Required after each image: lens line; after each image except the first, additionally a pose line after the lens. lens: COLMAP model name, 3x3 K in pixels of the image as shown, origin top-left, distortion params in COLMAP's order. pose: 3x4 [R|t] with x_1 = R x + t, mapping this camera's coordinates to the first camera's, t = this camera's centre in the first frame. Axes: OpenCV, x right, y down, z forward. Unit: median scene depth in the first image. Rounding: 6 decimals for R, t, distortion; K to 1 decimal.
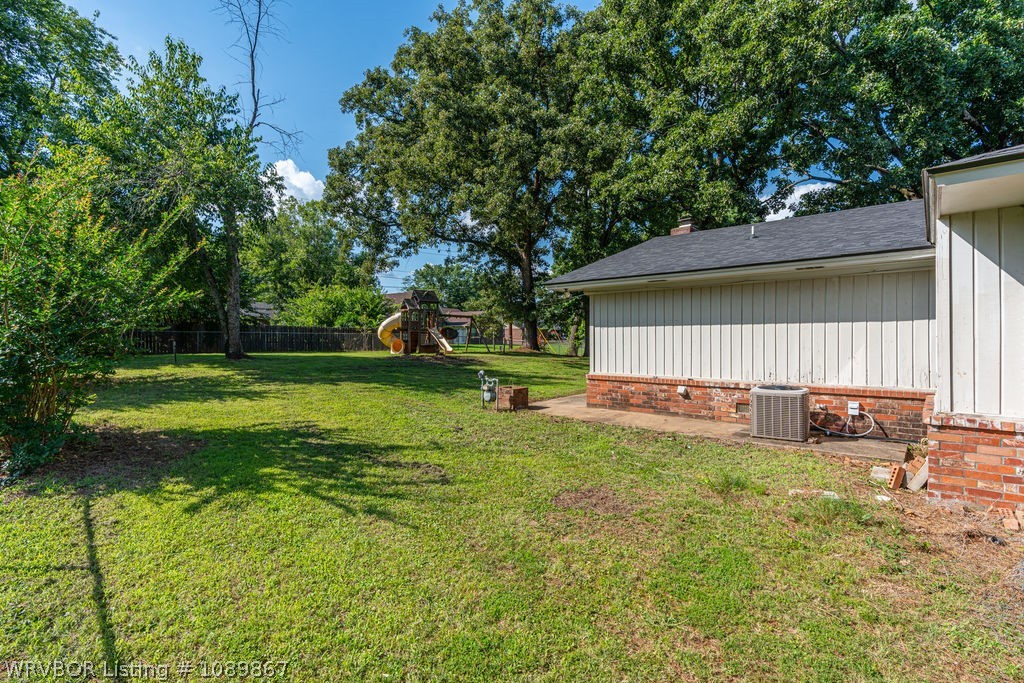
lens RADIAL K [[544.7, 0, 512.0], [0, 544.7, 341.5], [0, 0, 1]] dist [-0.003840, -0.000300]
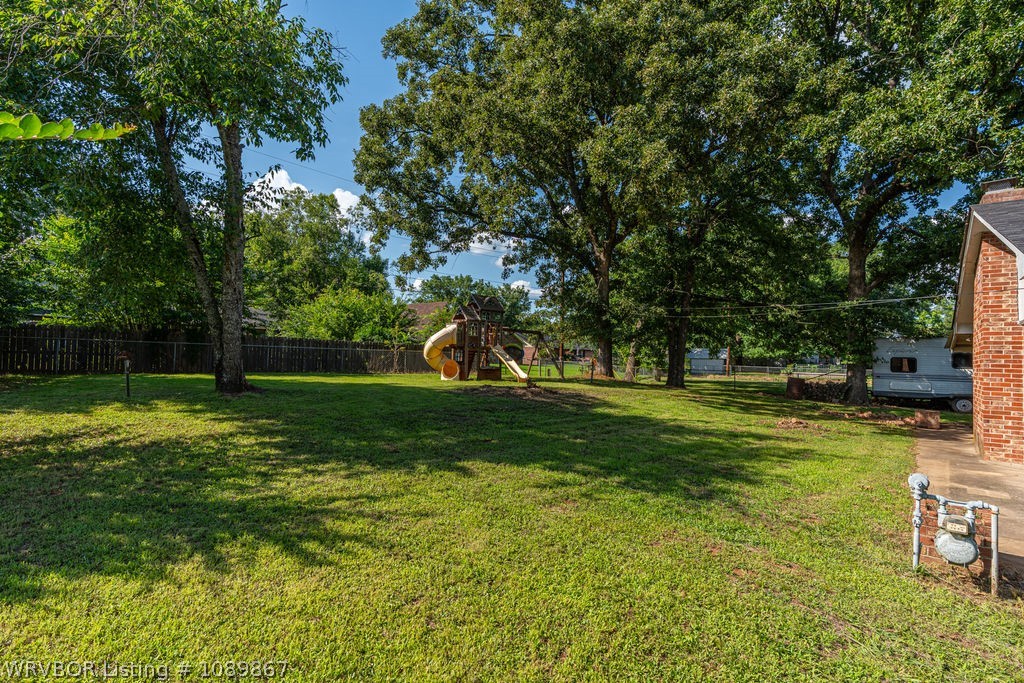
lens RADIAL K [[544.7, 0, 512.0], [0, 544.7, 341.5], [0, 0, 1]] dist [-0.003840, -0.000300]
pose [[0.999389, 0.027536, 0.021530, -0.133159], [-0.026821, 0.999101, -0.032827, -0.007020], [-0.022415, 0.032229, 0.999229, 0.243376]]
